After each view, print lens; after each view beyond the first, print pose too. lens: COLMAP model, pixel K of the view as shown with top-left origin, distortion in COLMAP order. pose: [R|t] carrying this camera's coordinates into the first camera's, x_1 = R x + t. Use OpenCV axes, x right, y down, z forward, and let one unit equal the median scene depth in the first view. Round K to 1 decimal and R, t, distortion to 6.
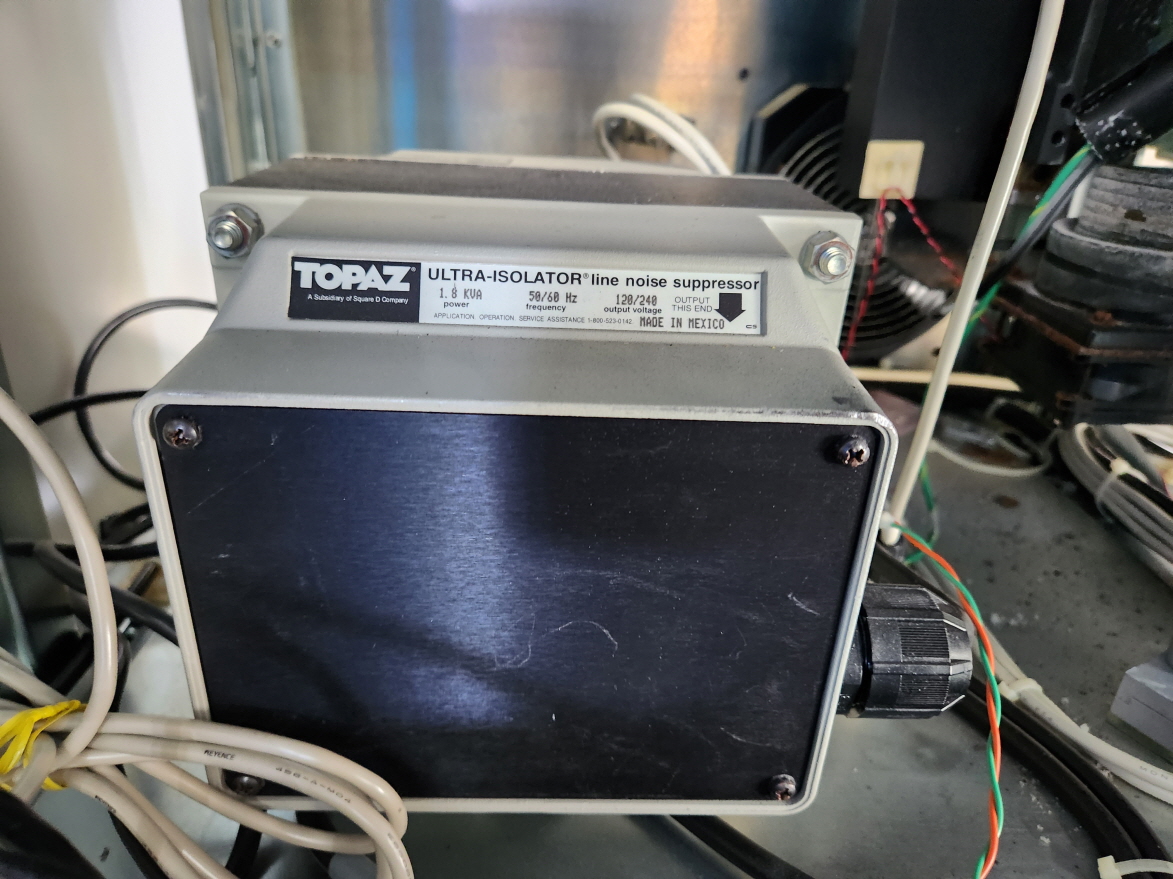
lens RADIAL K [[813.0, 0, 582.6], [0, 813.0, 437.9], [0, 0, 1]] dist [0.066096, -0.078290]
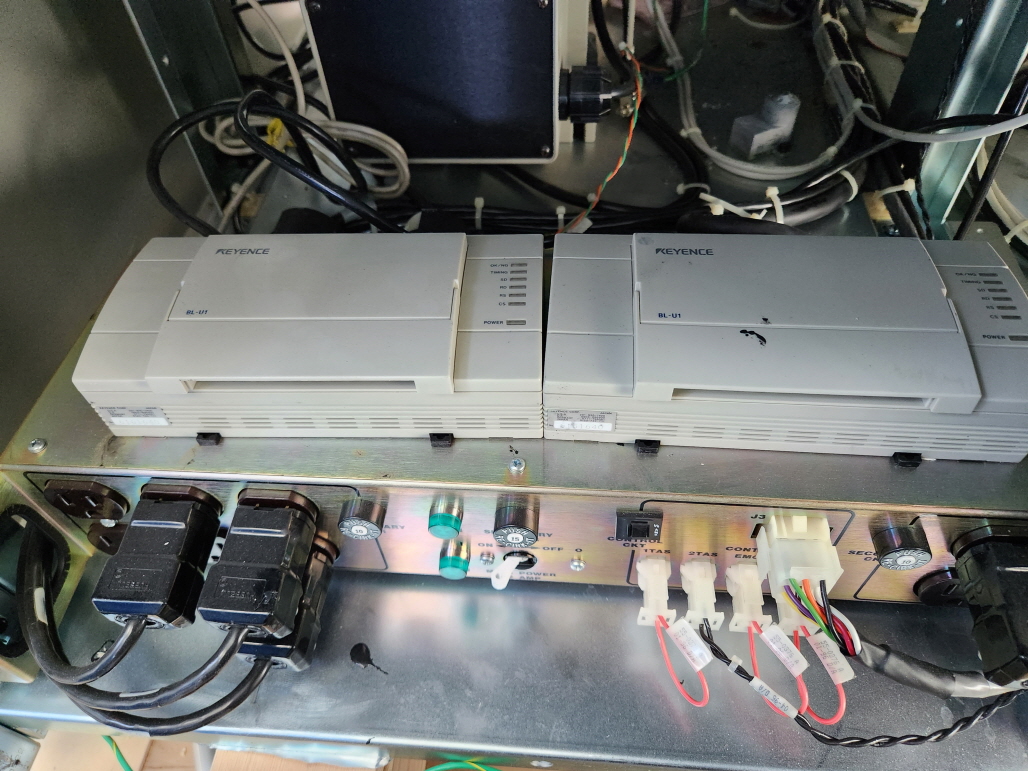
lens RADIAL K [[712.5, 0, 510.6], [0, 712.5, 384.1], [0, 0, 1]] dist [0.066096, -0.078290]
pose [[0.990294, 0.015371, -0.138134, 0.498714], [0.045396, 0.903588, 0.425991, 0.116053], [0.131365, -0.428127, 0.894120, -1.535388]]
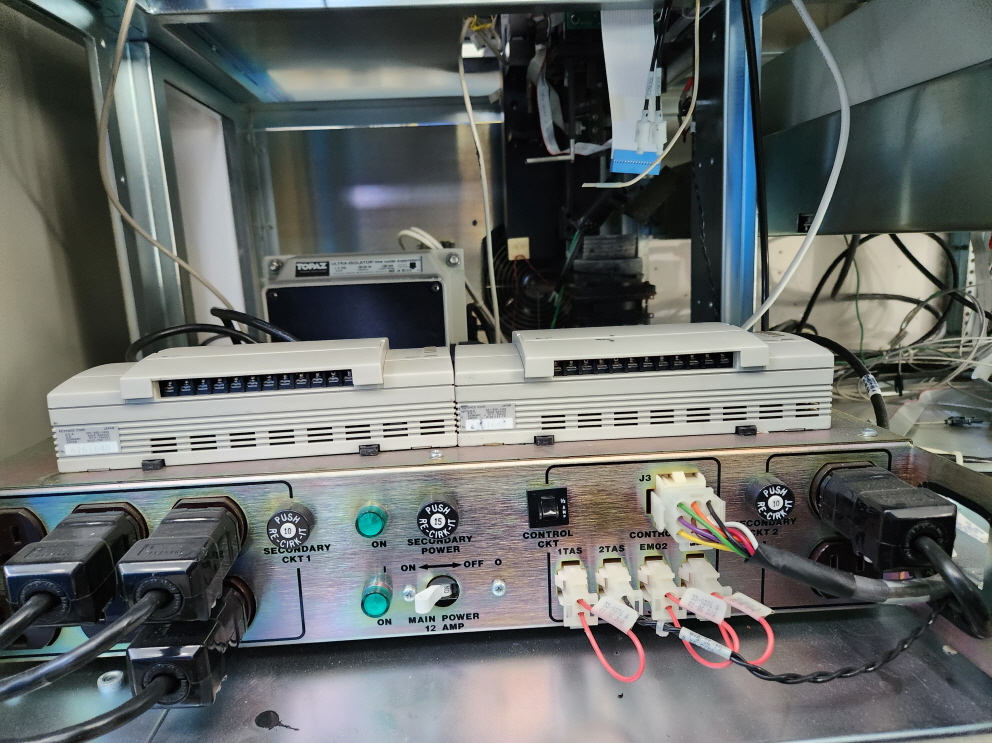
lens RADIAL K [[678.6, 0, 493.3], [0, 678.6, 375.0], [0, 0, 1]] dist [0.060461, -0.047050]
pose [[0.995046, -0.096529, 0.023766, 0.426179], [0.099411, 0.965413, -0.241031, 1.114825], [0.000322, 0.242200, 0.970226, -1.912916]]
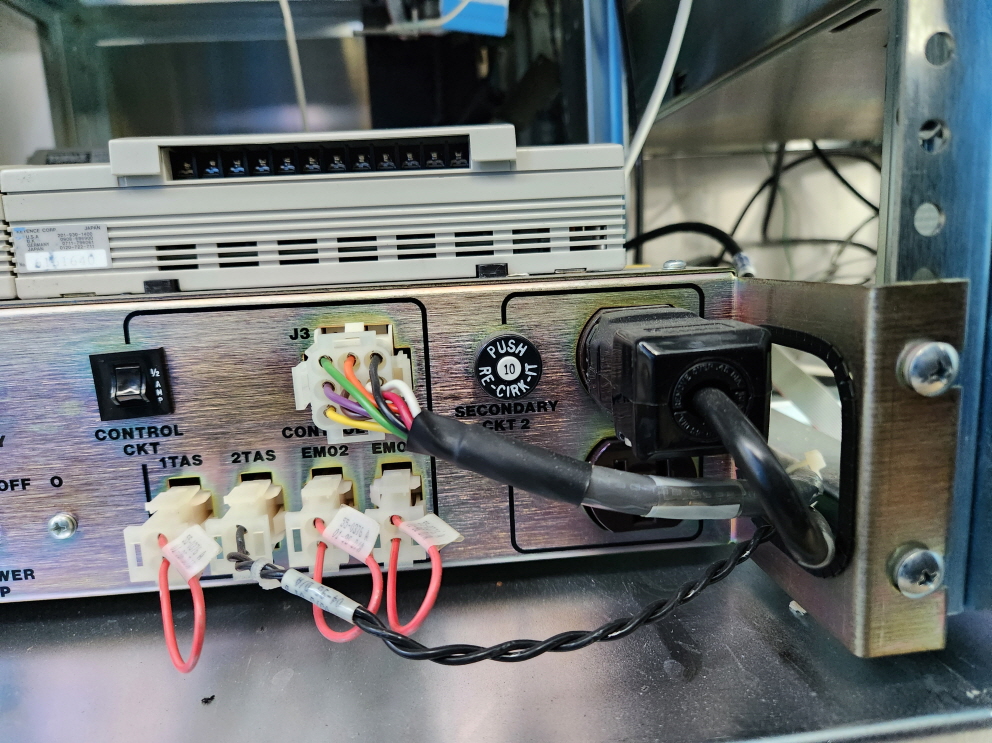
lens RADIAL K [[687.5, 0, 492.7], [0, 687.5, 370.2], [0, 0, 1]] dist [0.066096, -0.078290]
pose [[0.992955, -0.106400, 0.052150, 1.010509], [0.116256, 0.959902, -0.255093, 1.326757], [-0.022917, 0.259359, 0.965509, -1.228585]]
